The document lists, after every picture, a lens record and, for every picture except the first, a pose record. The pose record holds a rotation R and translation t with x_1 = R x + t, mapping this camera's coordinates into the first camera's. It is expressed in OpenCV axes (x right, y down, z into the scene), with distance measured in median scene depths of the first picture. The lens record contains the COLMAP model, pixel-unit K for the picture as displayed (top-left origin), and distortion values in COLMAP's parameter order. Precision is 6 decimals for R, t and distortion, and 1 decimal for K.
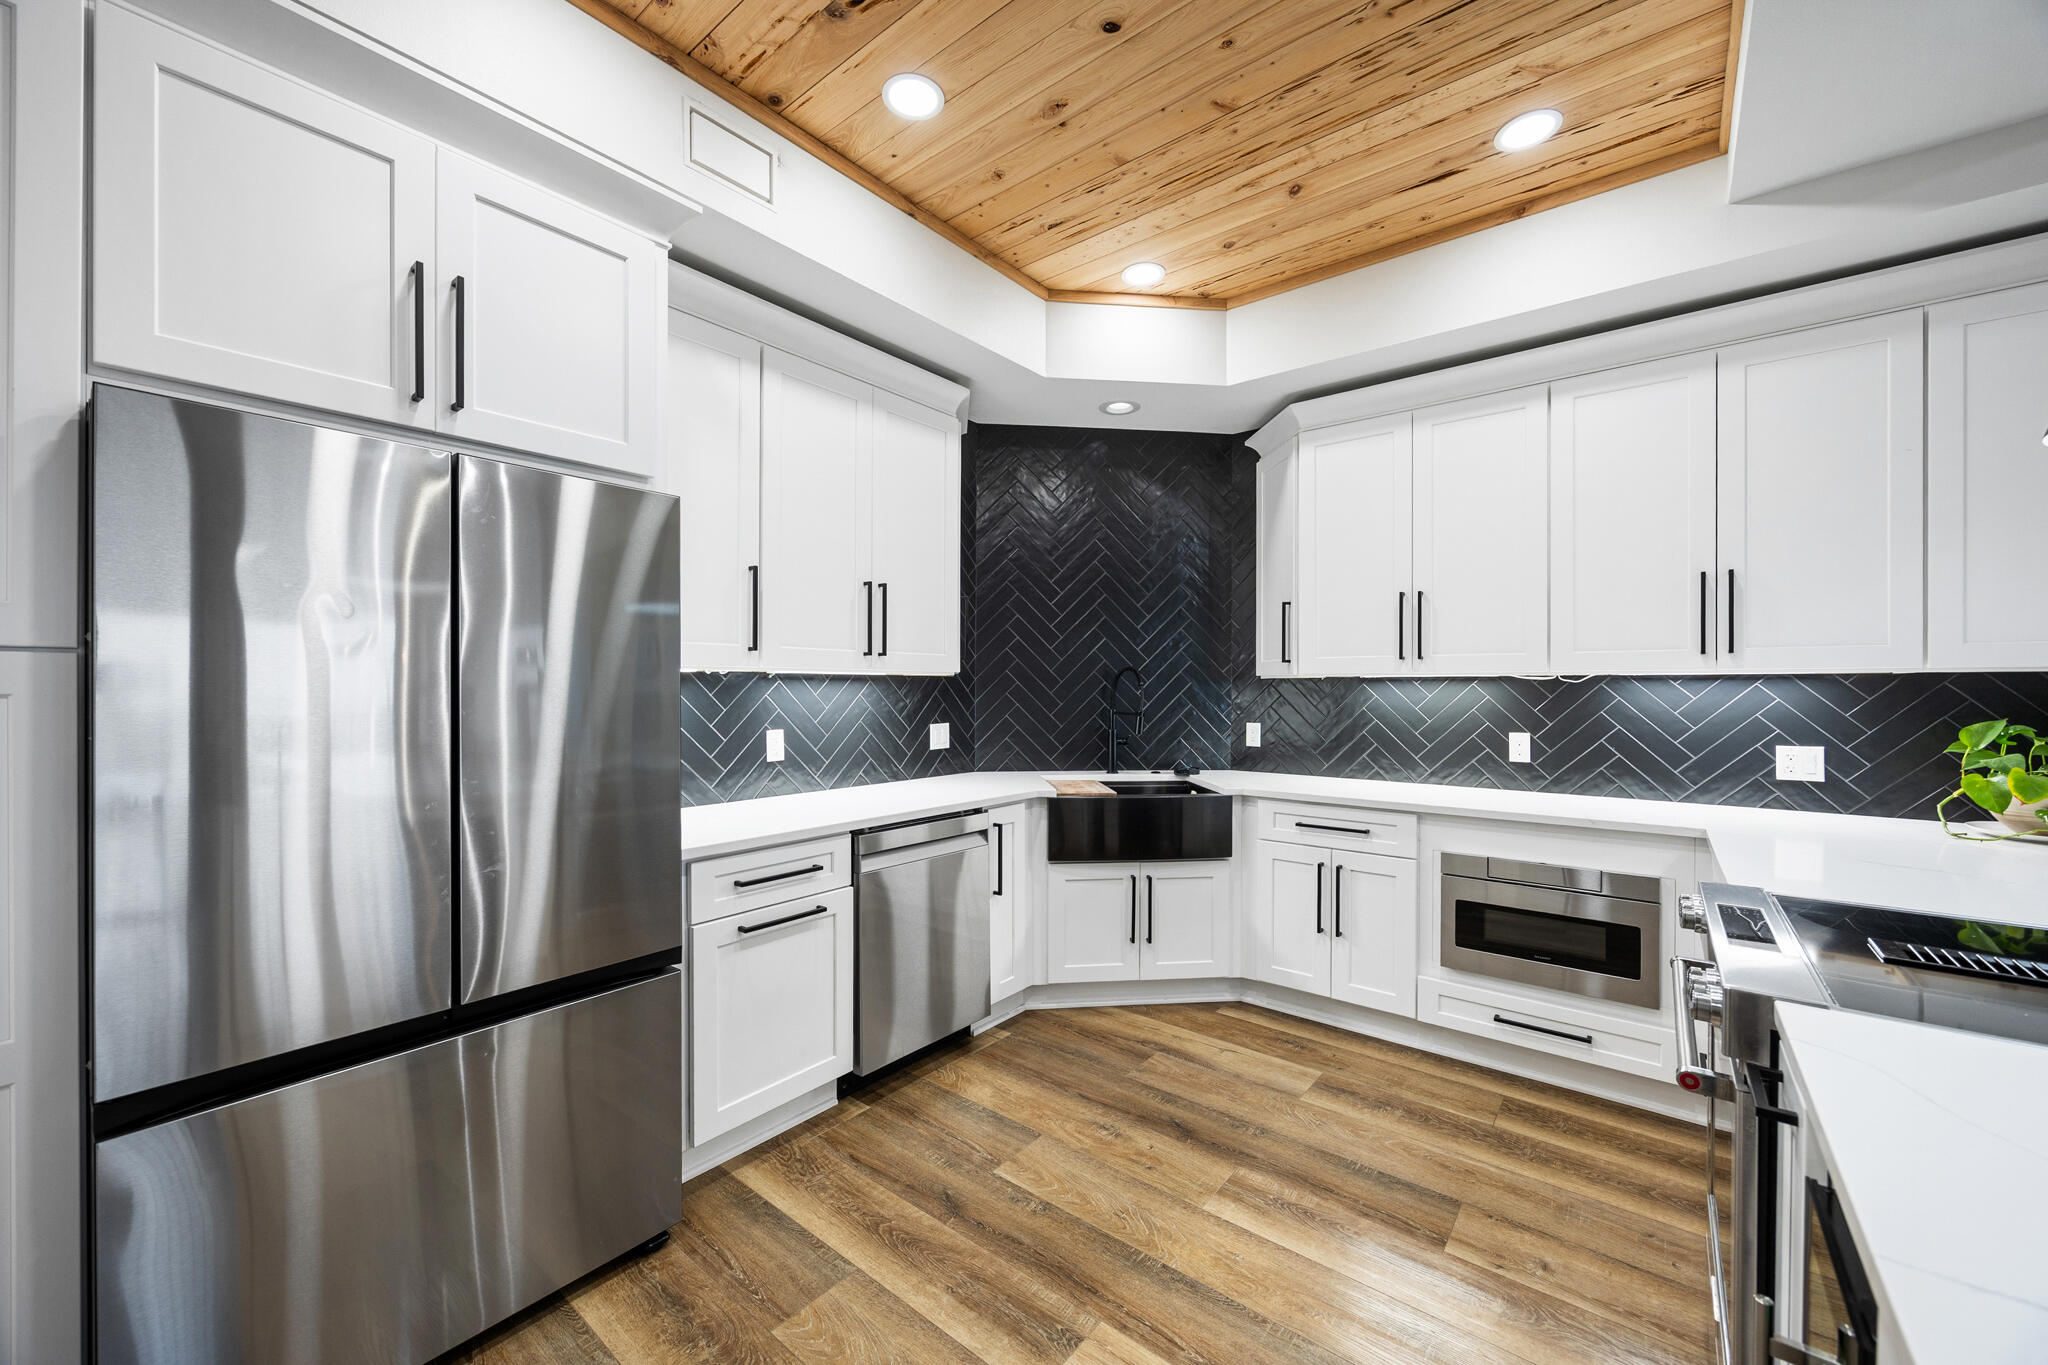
lens RADIAL K [[782.2, 0, 1025.8], [0, 782.2, 688.7], [0, 0, 1]] dist [-0.001133, -0.000091]
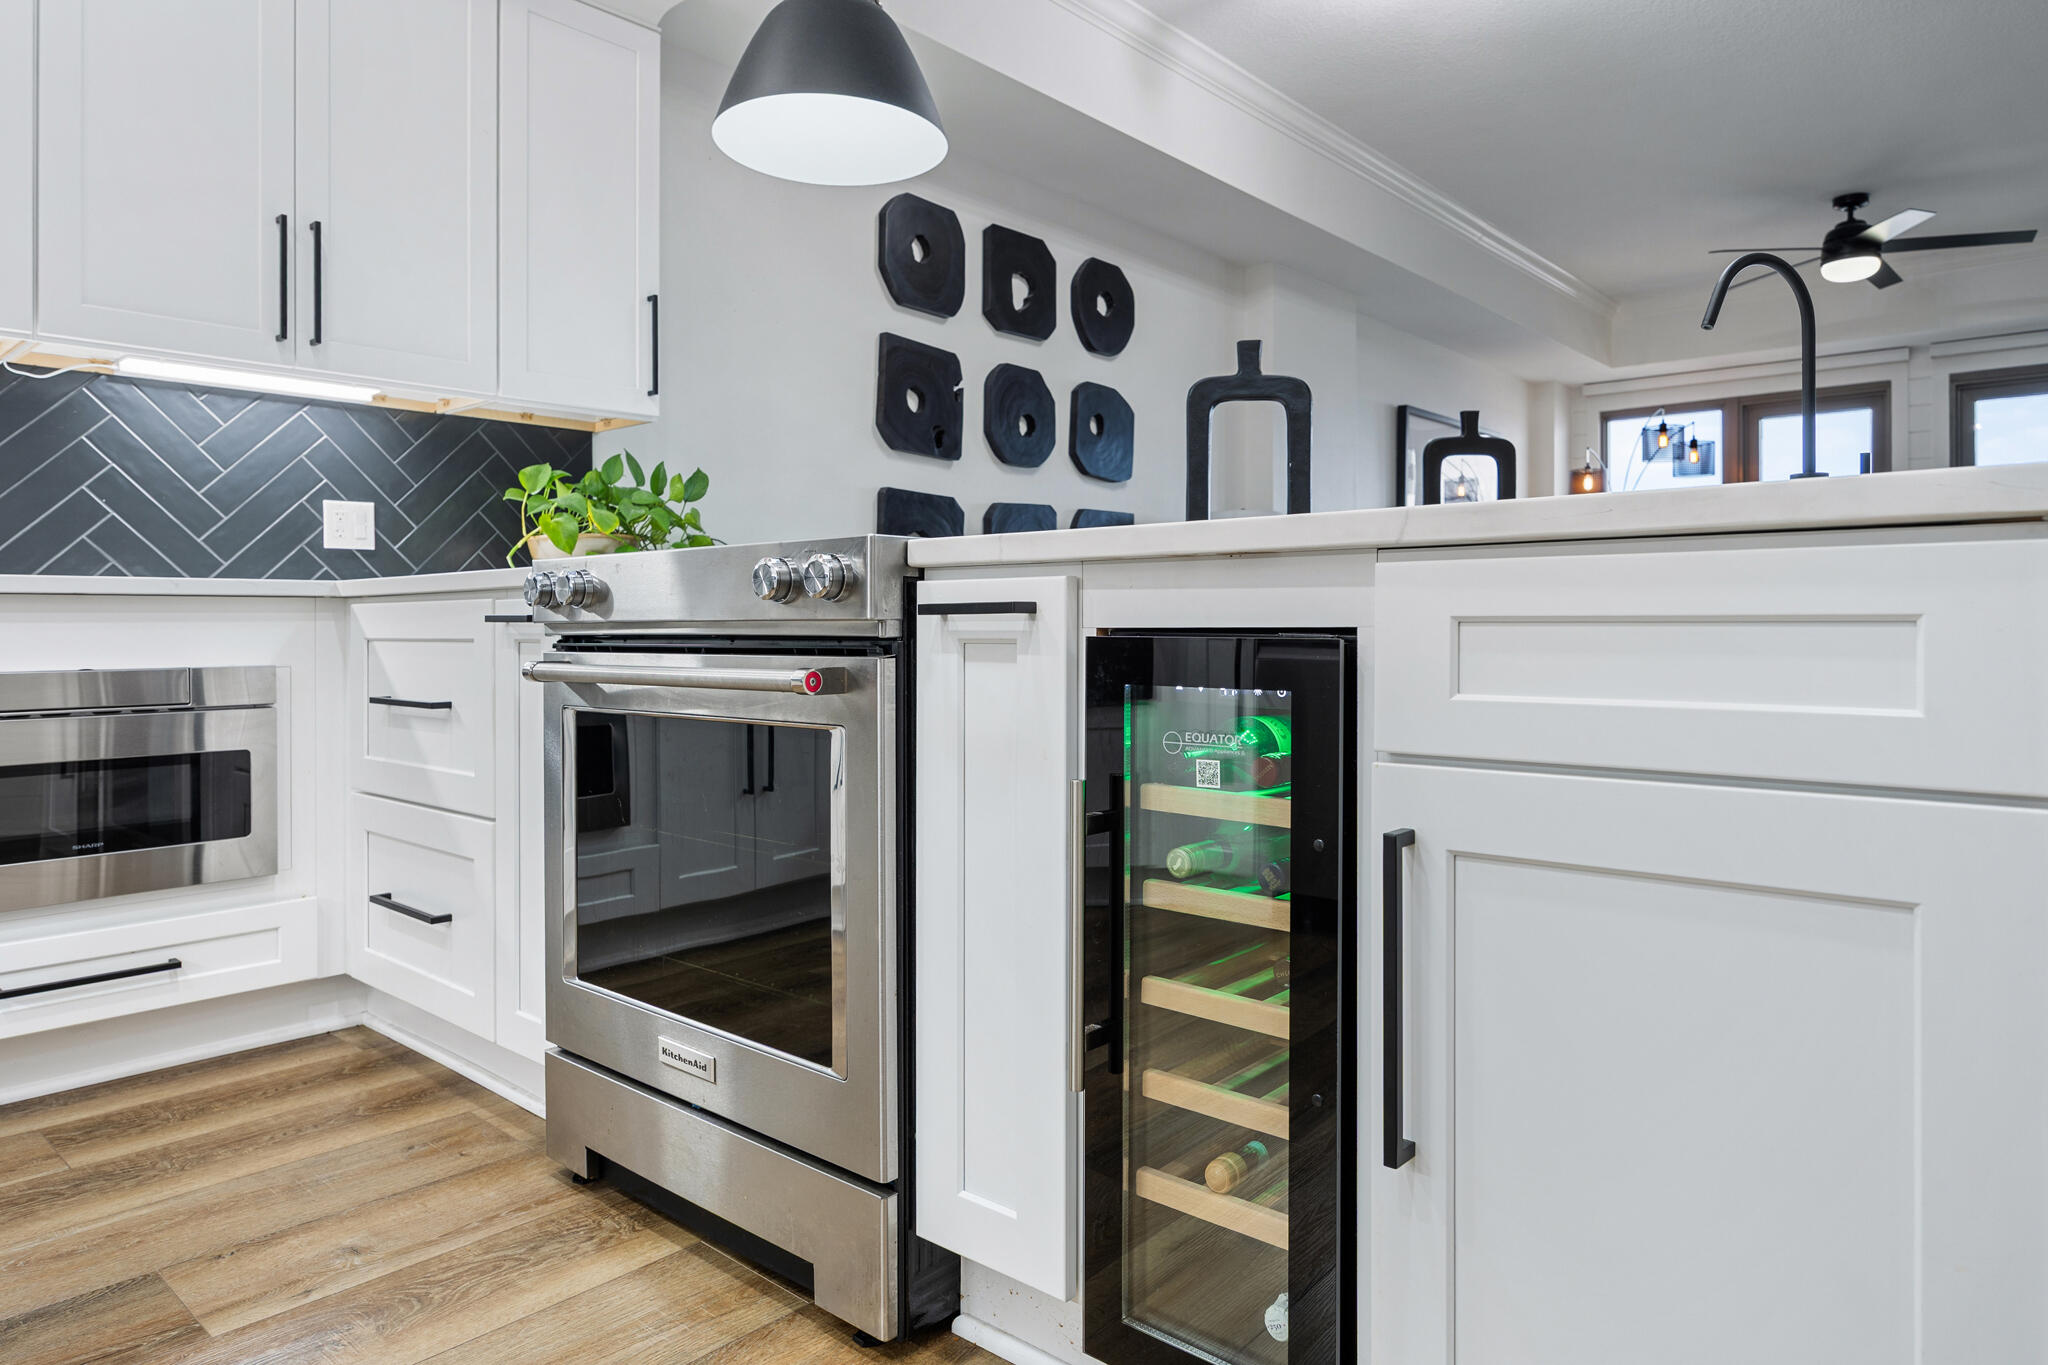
lens RADIAL K [[1259.0, 0, 1020.5], [0, 1259.0, 627.3], [0, 0, 1]] dist [-0.008348, 0.002005]
pose [[0.048082, -0.005207, 0.998830, -0.154824], [0.006150, 0.999969, 0.004917, 0.186405], [-0.998824, 0.005907, 0.048112, 0.309365]]
